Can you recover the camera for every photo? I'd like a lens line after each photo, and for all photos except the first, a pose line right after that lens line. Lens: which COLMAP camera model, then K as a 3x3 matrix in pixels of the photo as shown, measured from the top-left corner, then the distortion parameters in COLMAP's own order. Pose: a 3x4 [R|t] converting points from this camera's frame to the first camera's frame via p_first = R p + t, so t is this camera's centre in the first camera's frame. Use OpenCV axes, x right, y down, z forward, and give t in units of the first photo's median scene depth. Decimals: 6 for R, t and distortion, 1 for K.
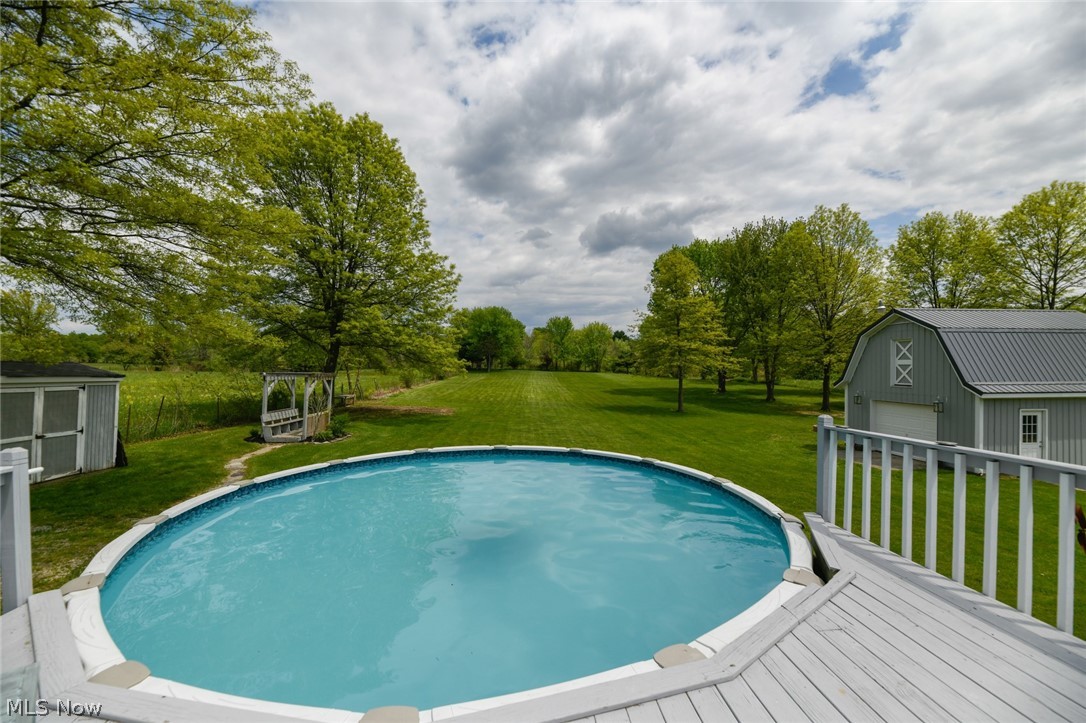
lens RADIAL K [[440.6, 0, 543.0], [0, 440.6, 361.5], [0, 0, 1]] dist [-0.002119, -0.000350]
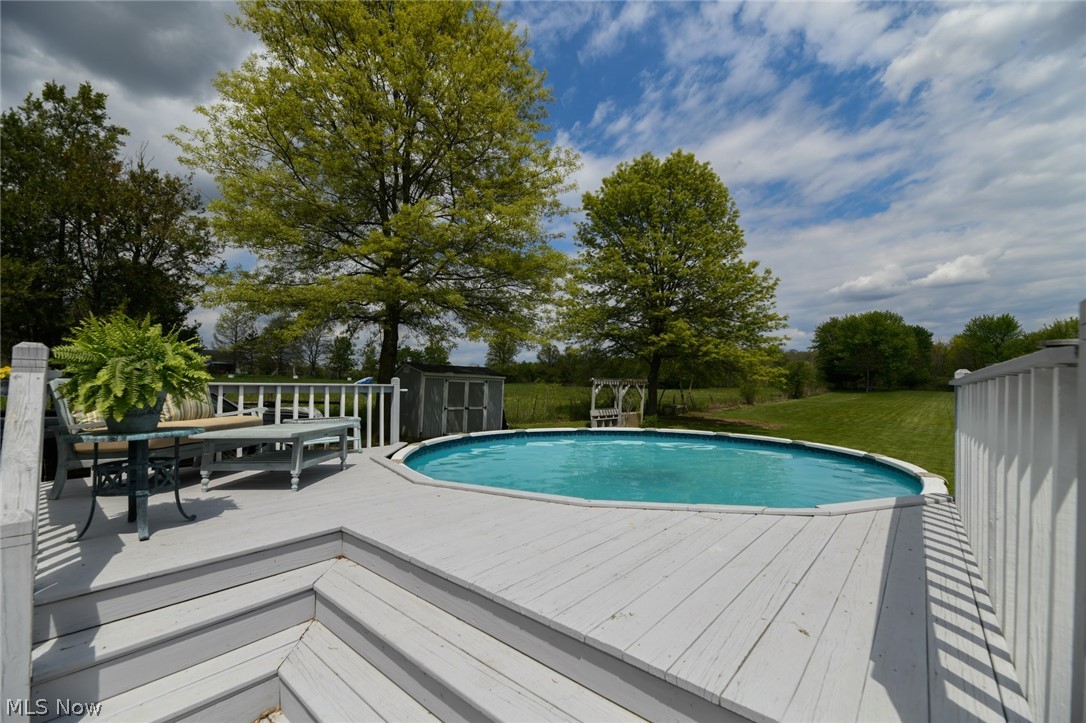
lens RADIAL K [[440.6, 0, 543.0], [0, 440.6, 361.5], [0, 0, 1]] dist [-0.002119, -0.000350]
pose [[0.706241, -0.035144, -0.707098, 0.118044], [0.000901, 0.998811, -0.048743, 0.025587], [0.707971, 0.033787, 0.705433, -0.013199]]
